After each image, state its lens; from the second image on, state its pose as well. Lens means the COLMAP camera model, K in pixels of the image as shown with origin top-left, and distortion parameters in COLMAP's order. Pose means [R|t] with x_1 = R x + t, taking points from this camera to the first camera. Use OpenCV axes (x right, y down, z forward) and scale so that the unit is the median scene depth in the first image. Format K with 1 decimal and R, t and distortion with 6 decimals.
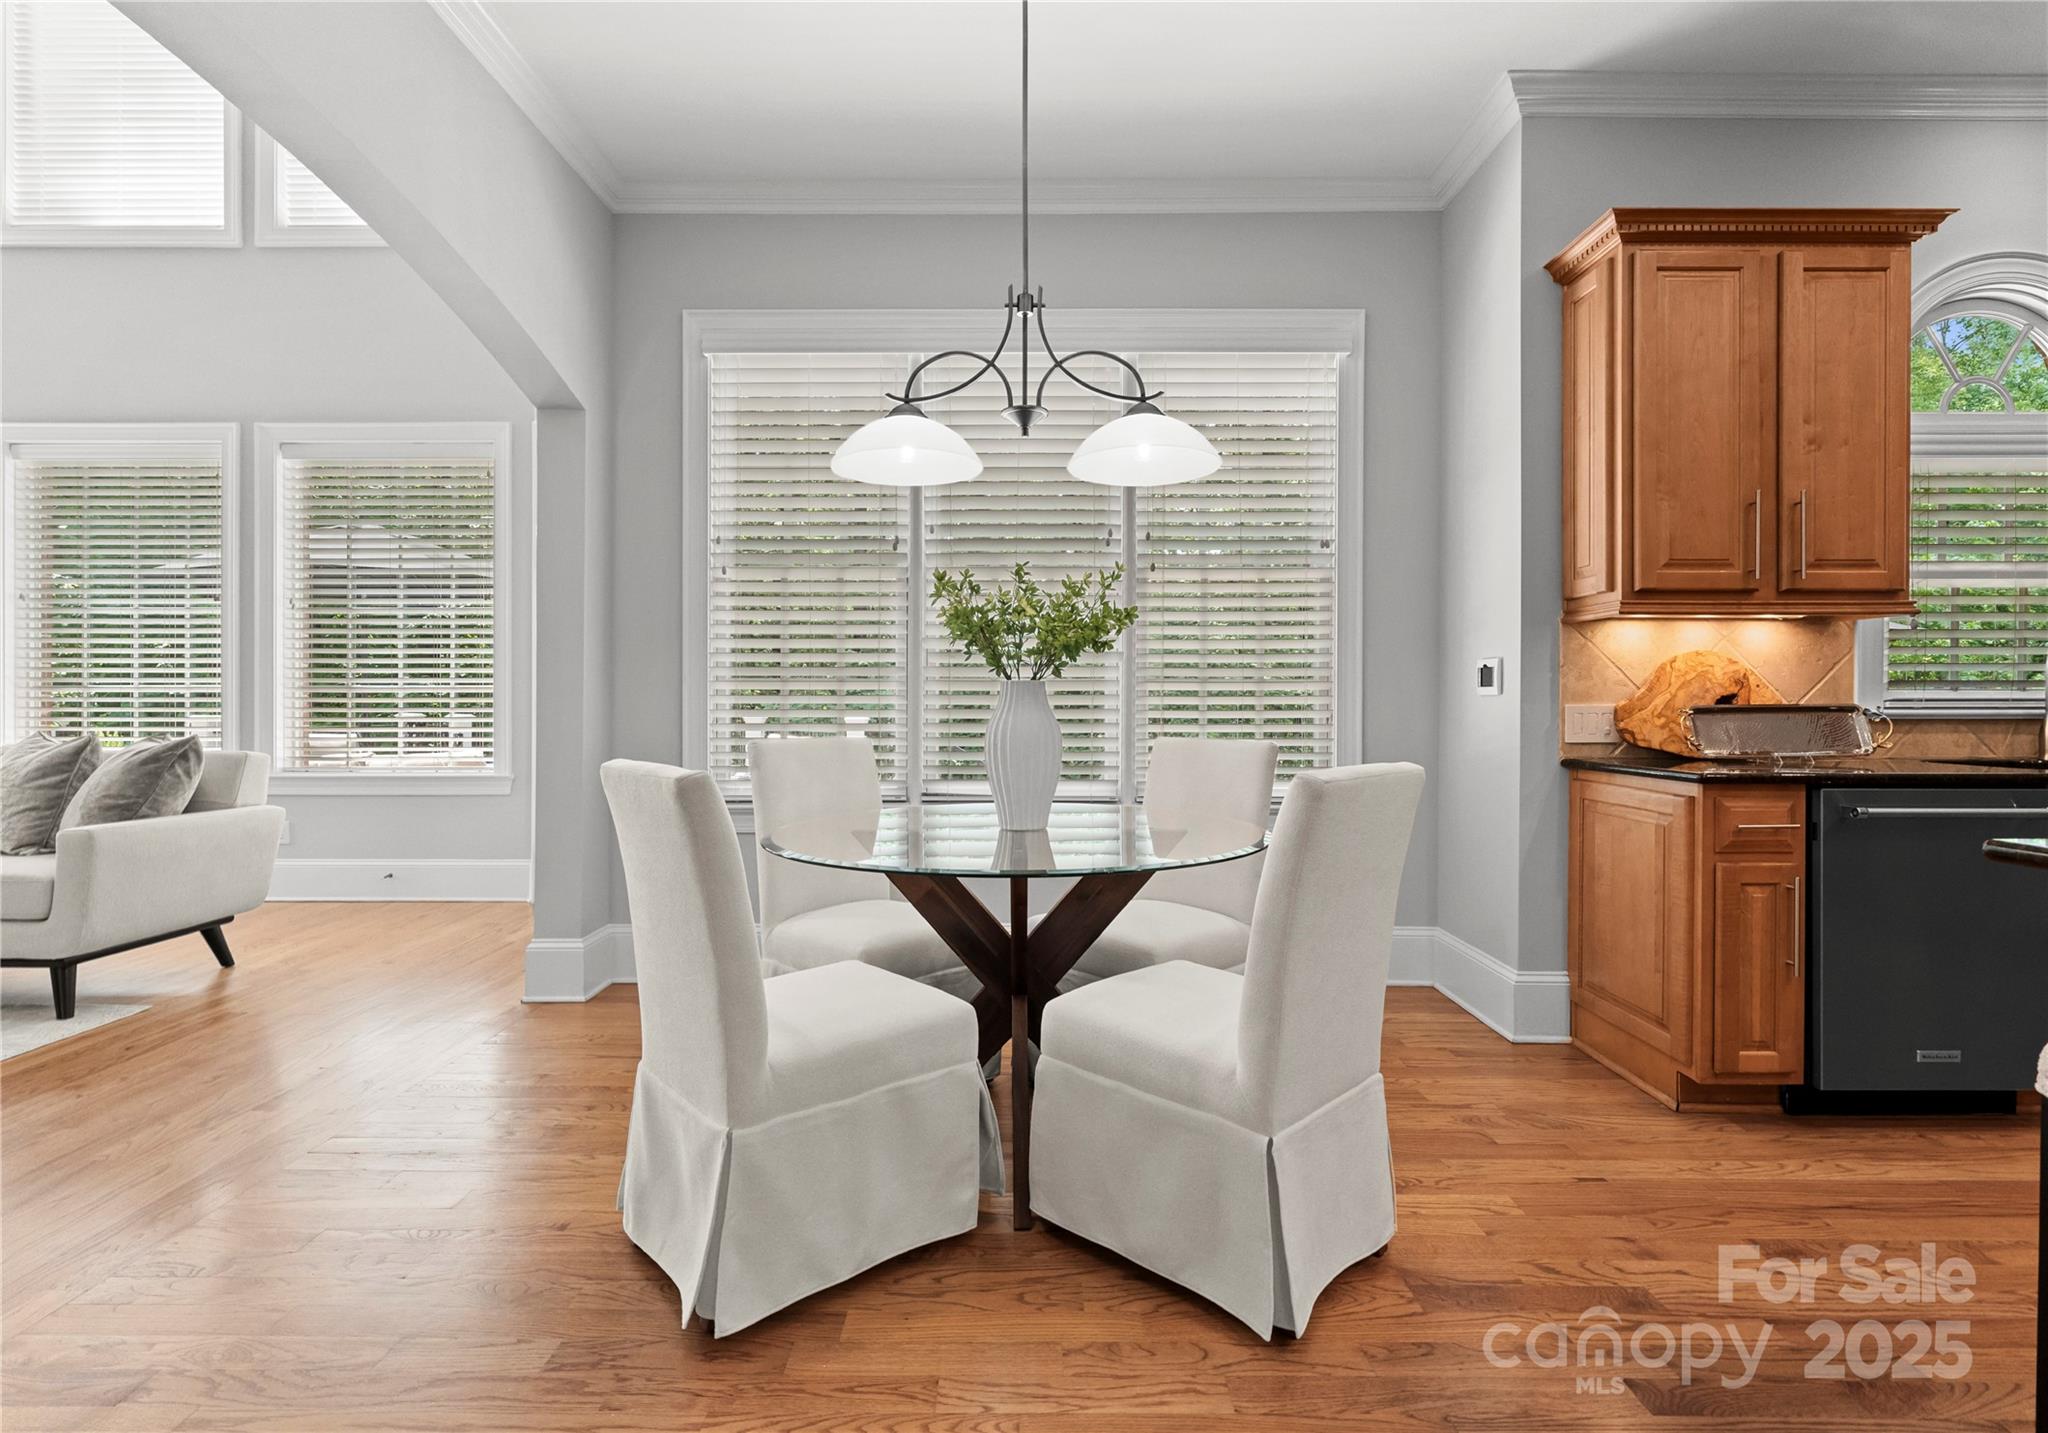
lens RADIAL K [[912.4, 0, 1020.0], [0, 912.4, 705.9], [0, 0, 1]] dist [0.015348, 0.000081]
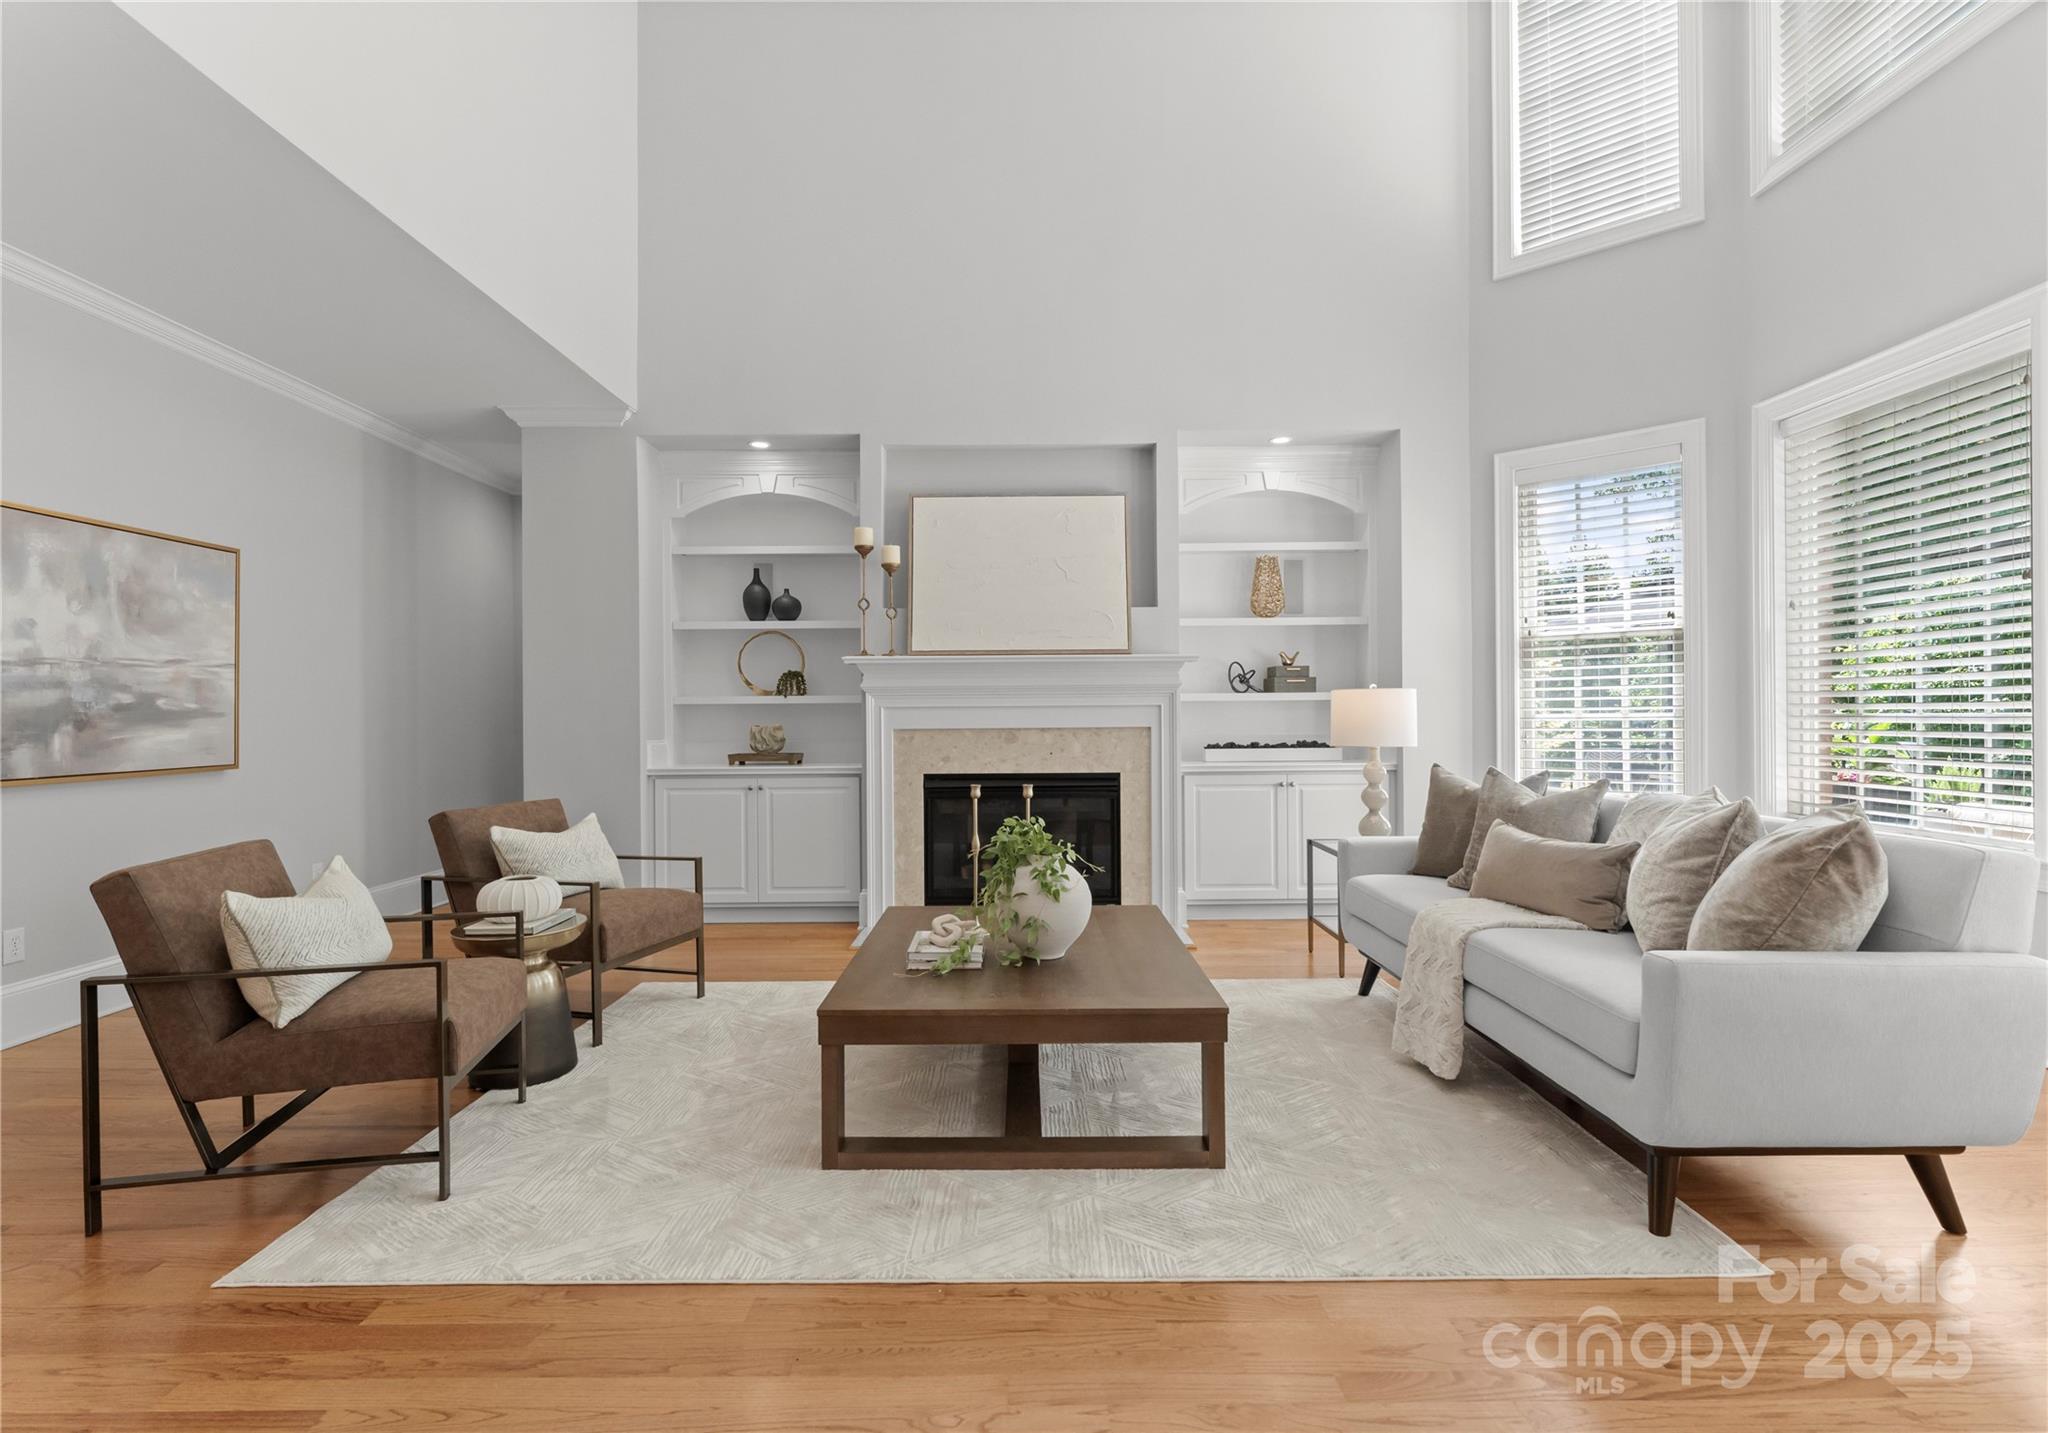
lens RADIAL K [[1003.3, 0, 1024.0], [0, 1003.3, 716.5], [0, 0, 1]] dist [0.016700, -0.000023]
pose [[-0.004111, 0.001781, -0.999990, -0.262835], [-0.000009, 0.999998, 0.001781, -0.032173], [0.999992, 0.000016, -0.004111, 0.480095]]
